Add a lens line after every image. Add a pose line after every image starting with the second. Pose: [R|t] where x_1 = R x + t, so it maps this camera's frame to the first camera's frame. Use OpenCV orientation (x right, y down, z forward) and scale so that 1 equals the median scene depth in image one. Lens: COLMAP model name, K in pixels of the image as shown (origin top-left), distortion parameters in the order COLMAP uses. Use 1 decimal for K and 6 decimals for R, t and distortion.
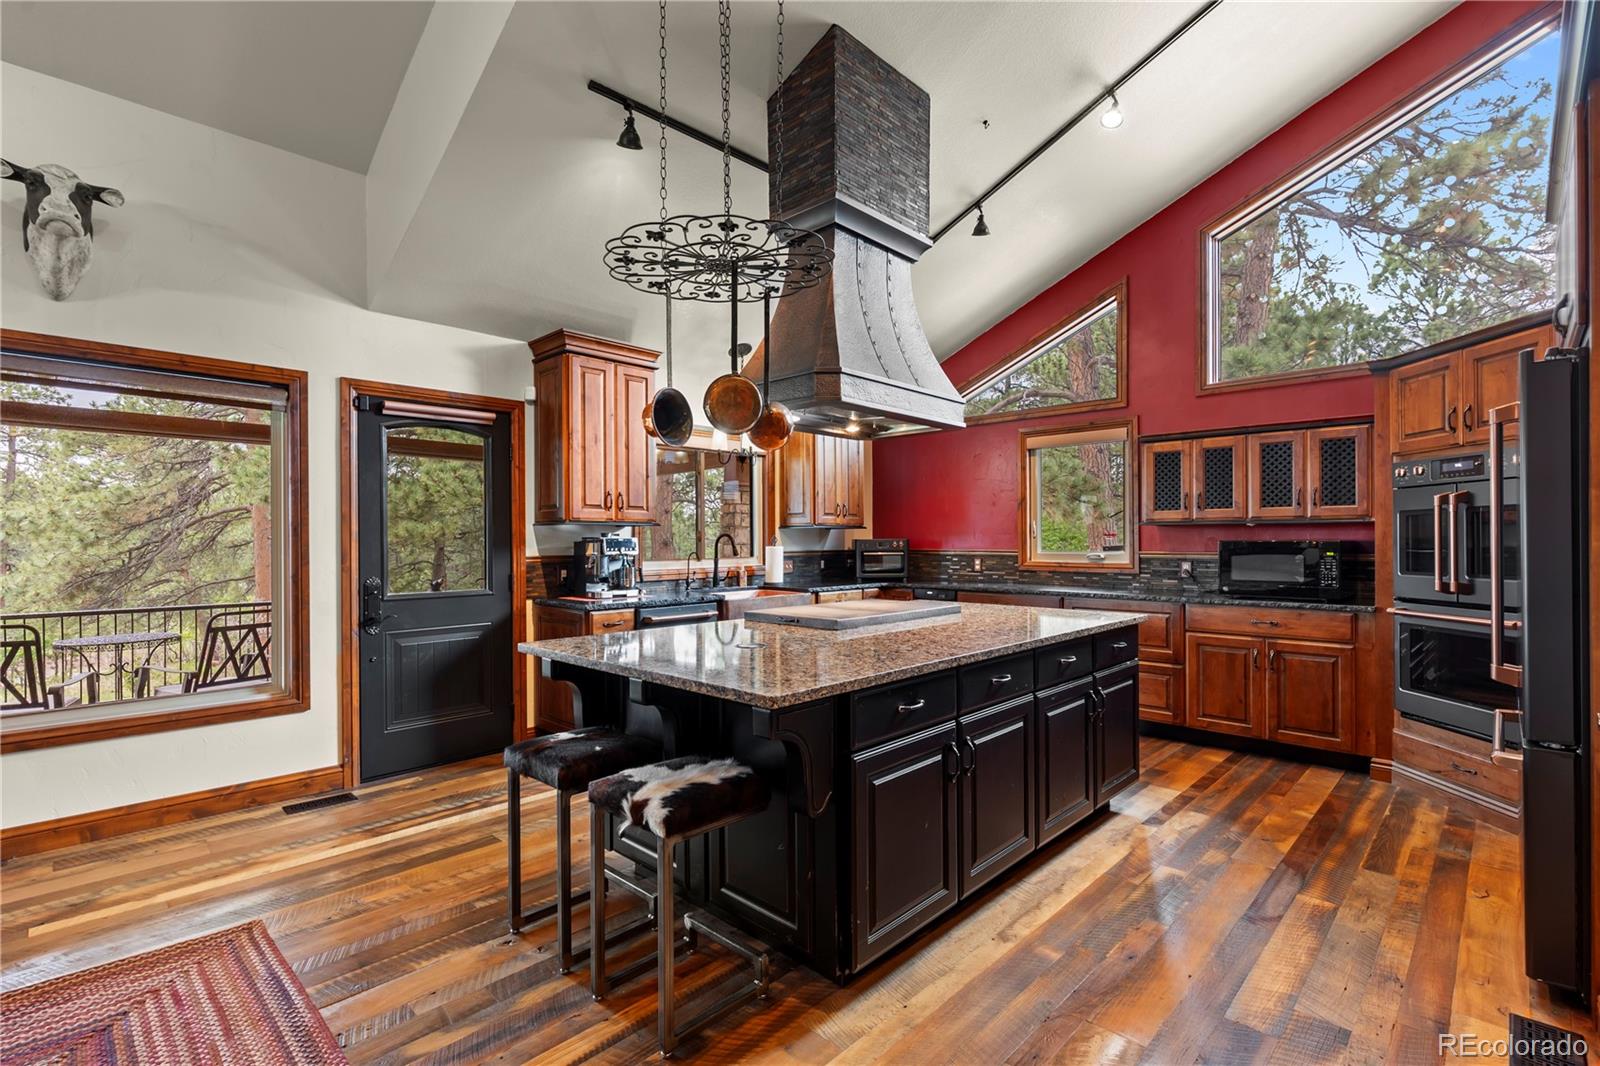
lens RADIAL K [[722.3, 0, 802.0], [0, 722.3, 541.9], [0, 0, 1]] dist [0.004976, -0.001667]
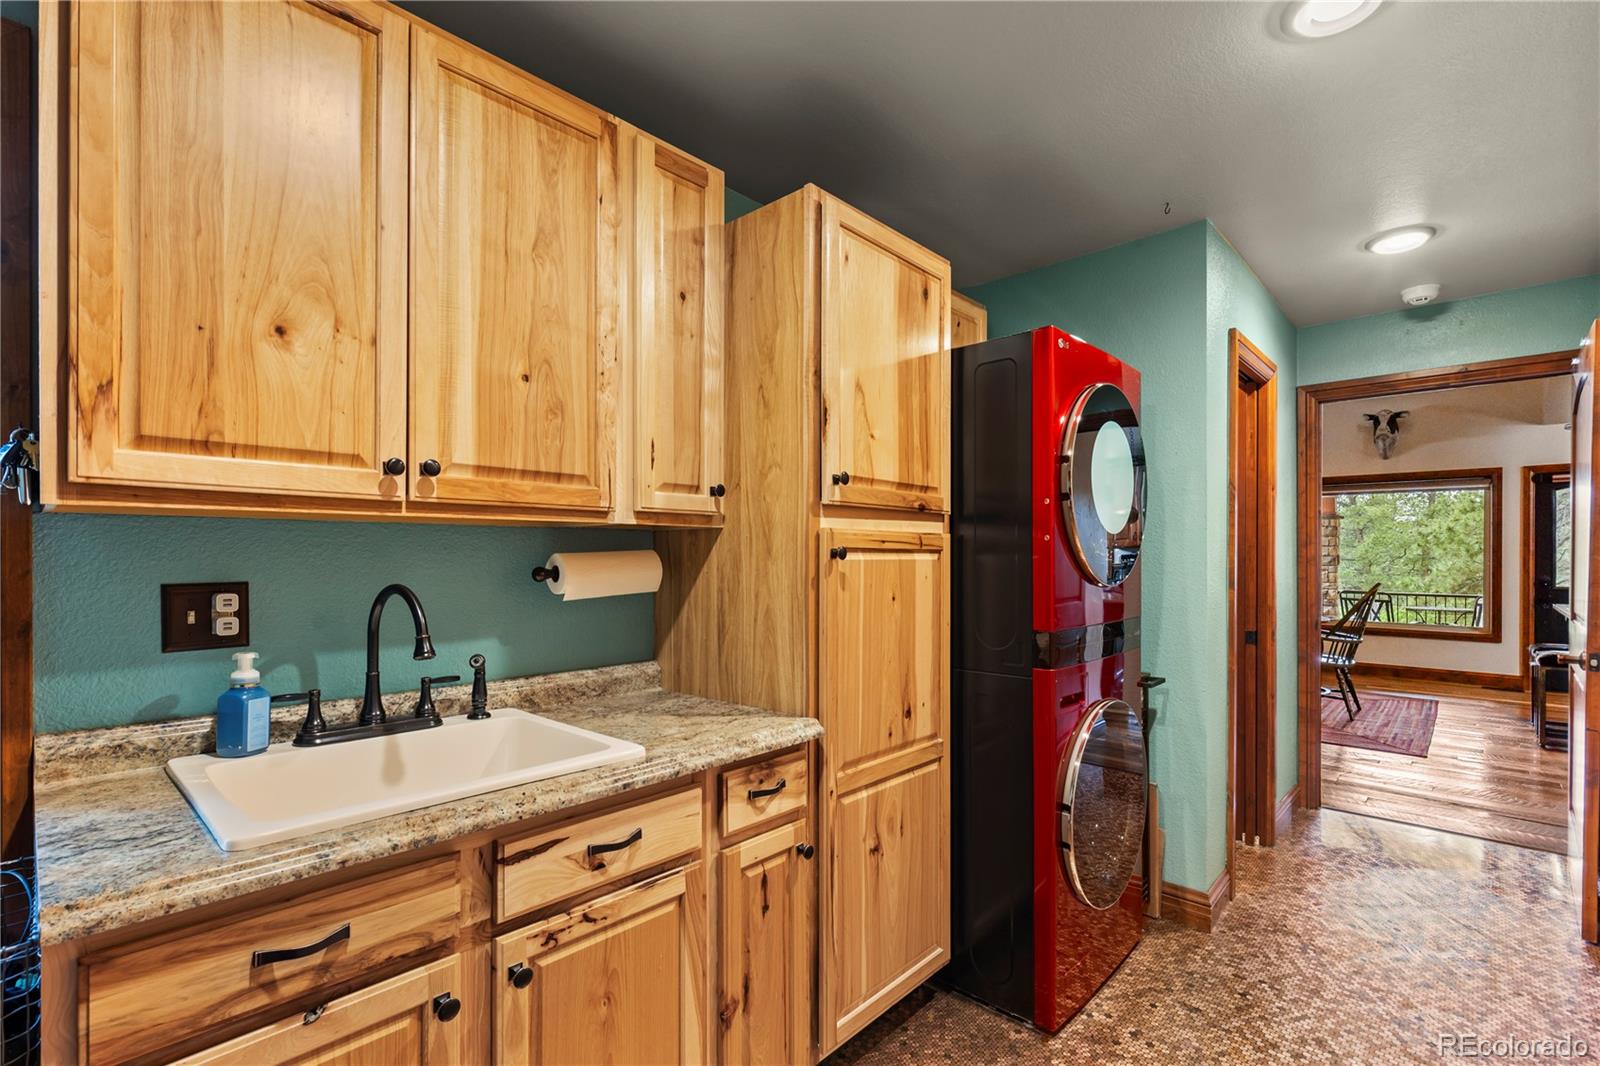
lens RADIAL K [[722.3, 0, 801.5], [0, 722.3, 547.5], [0, 0, 1]] dist [0.004976, -0.001667]
pose [[0.016487, 0.005990, -0.999846, 1.161975], [-0.011048, 0.999922, 0.005808, -0.012036], [0.999803, 0.010951, 0.016552, -0.853364]]
